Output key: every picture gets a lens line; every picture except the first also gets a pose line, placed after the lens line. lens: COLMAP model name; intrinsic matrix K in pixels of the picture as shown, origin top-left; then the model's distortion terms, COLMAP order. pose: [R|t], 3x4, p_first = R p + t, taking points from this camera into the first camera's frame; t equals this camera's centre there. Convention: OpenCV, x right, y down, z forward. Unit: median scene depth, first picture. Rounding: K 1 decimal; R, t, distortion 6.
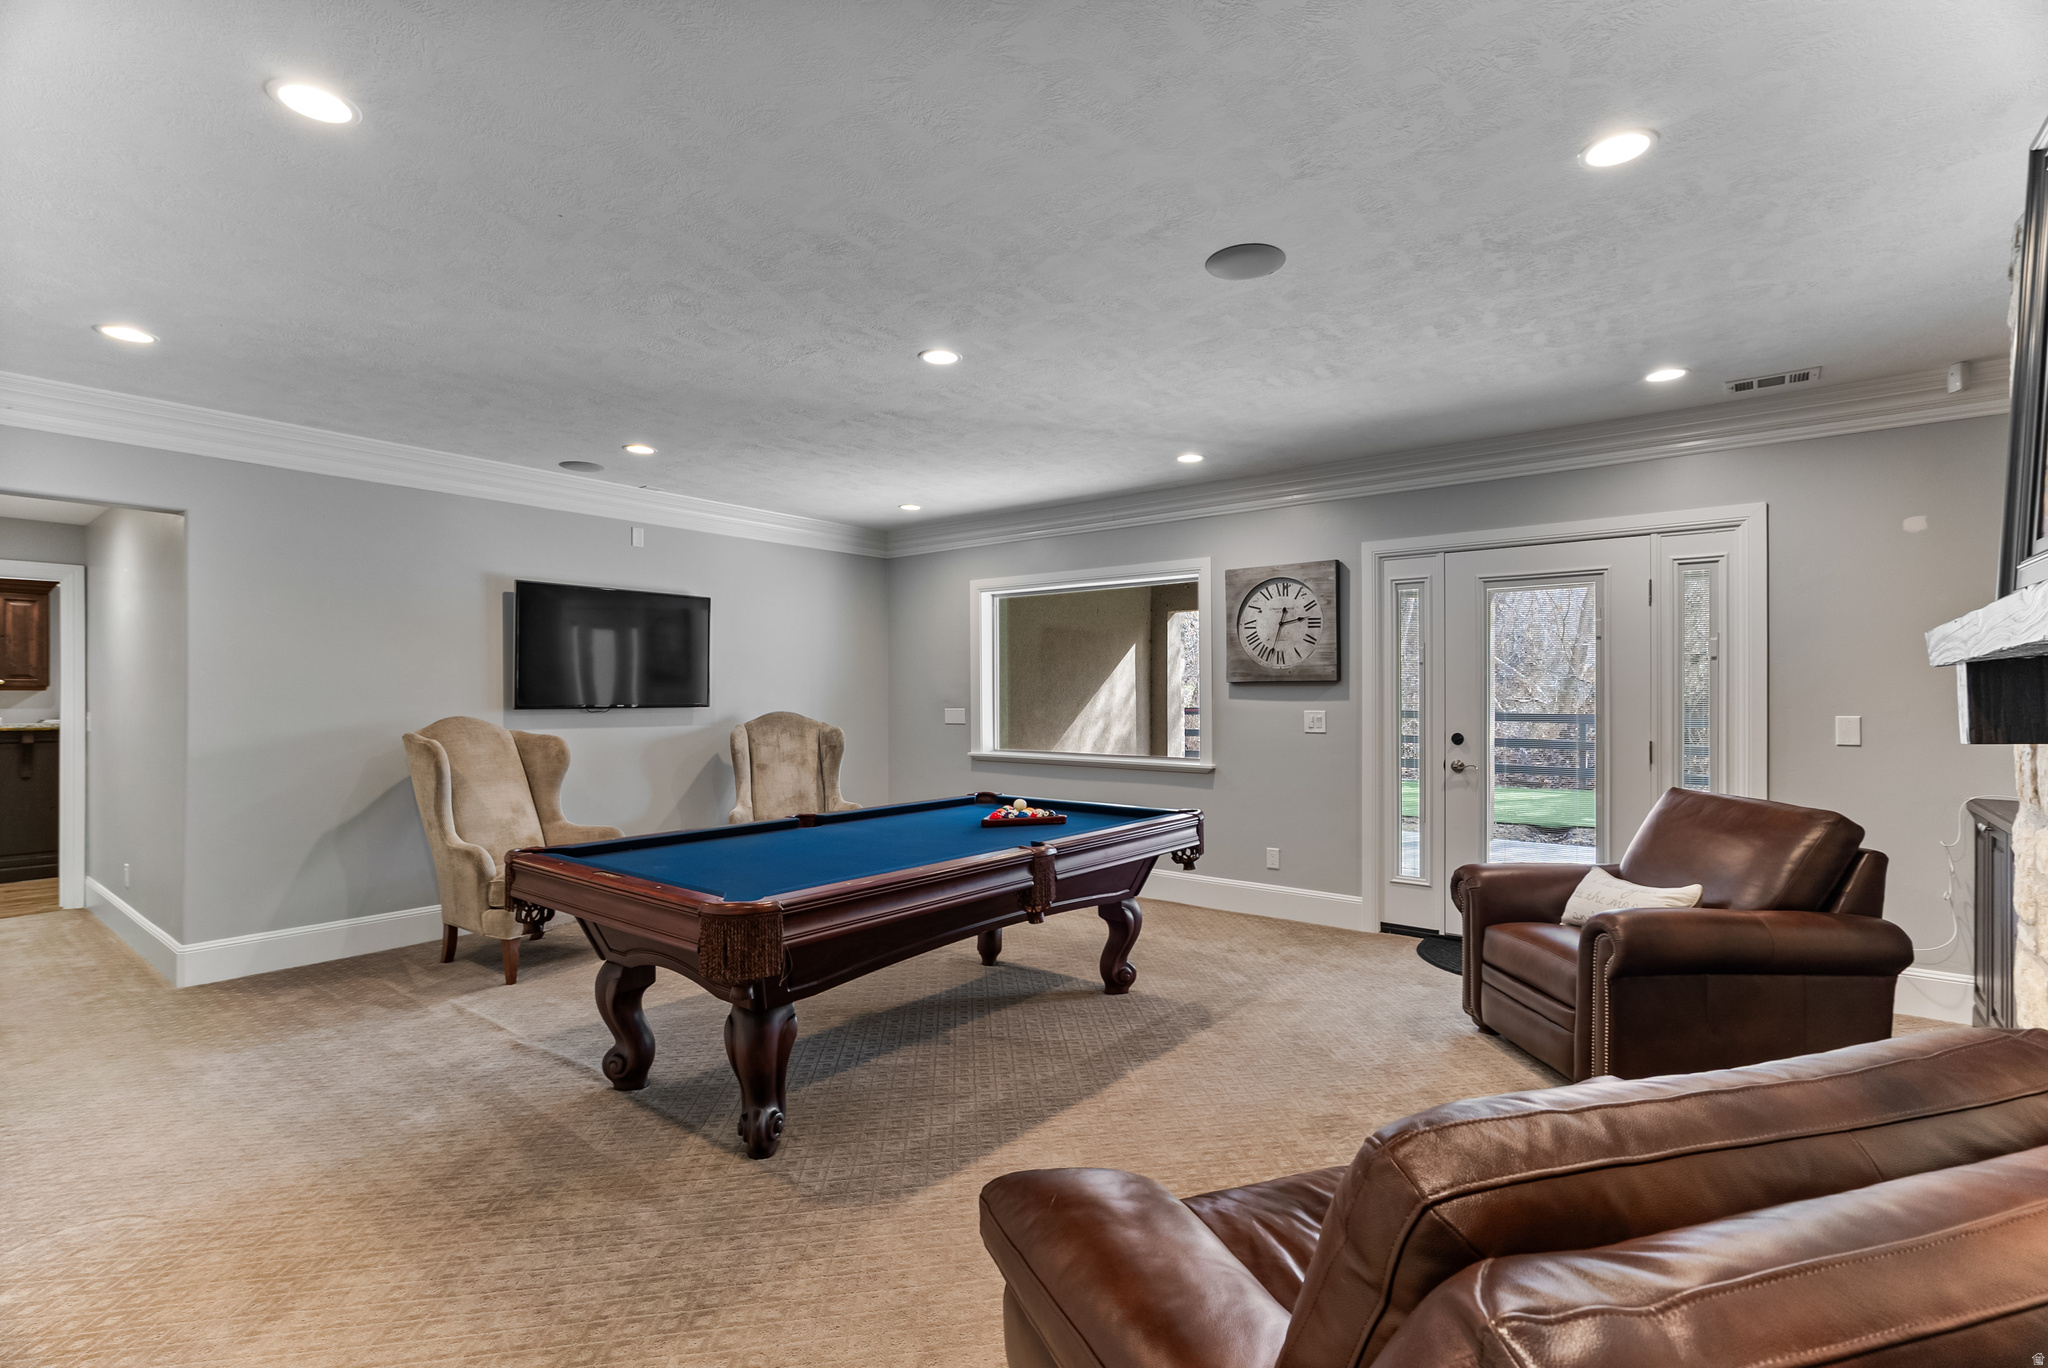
lens RADIAL K [[963.3, 0, 1027.0], [0, 963.3, 689.2], [0, 0, 1]] dist [0.004171, 0.002934]
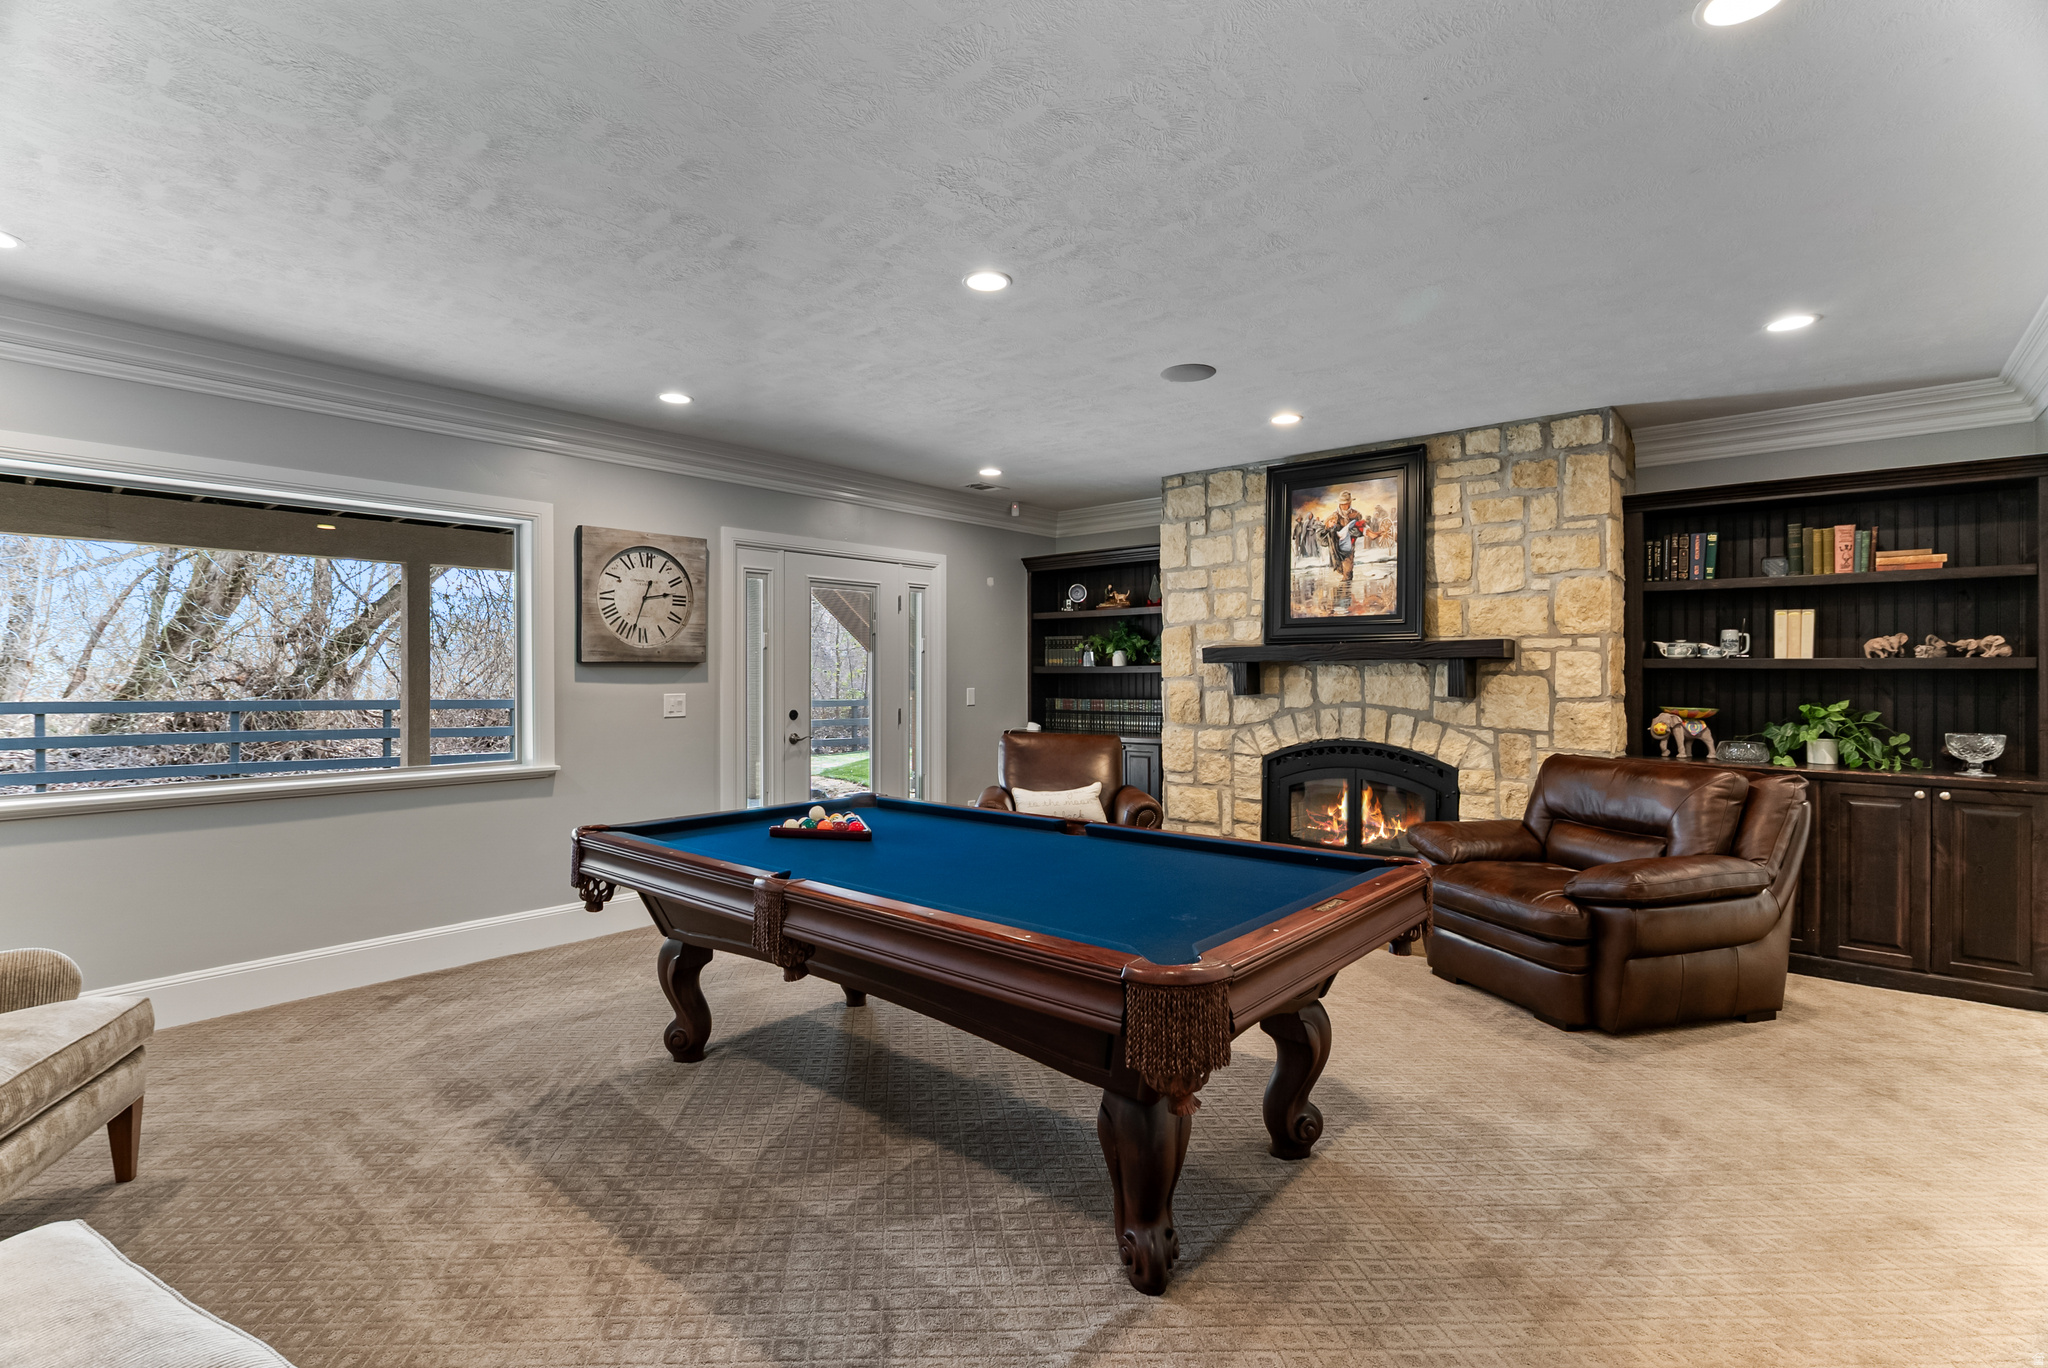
lens RADIAL K [[963.3, 0, 1026.3], [0, 963.3, 680.3], [0, 0, 1]] dist [0.004171, 0.002934]
pose [[0.025760, -0.005797, 0.999651, -0.640407], [-0.003024, 0.999978, 0.005877, 0.002422], [-0.999664, -0.003174, 0.025742, 0.637892]]
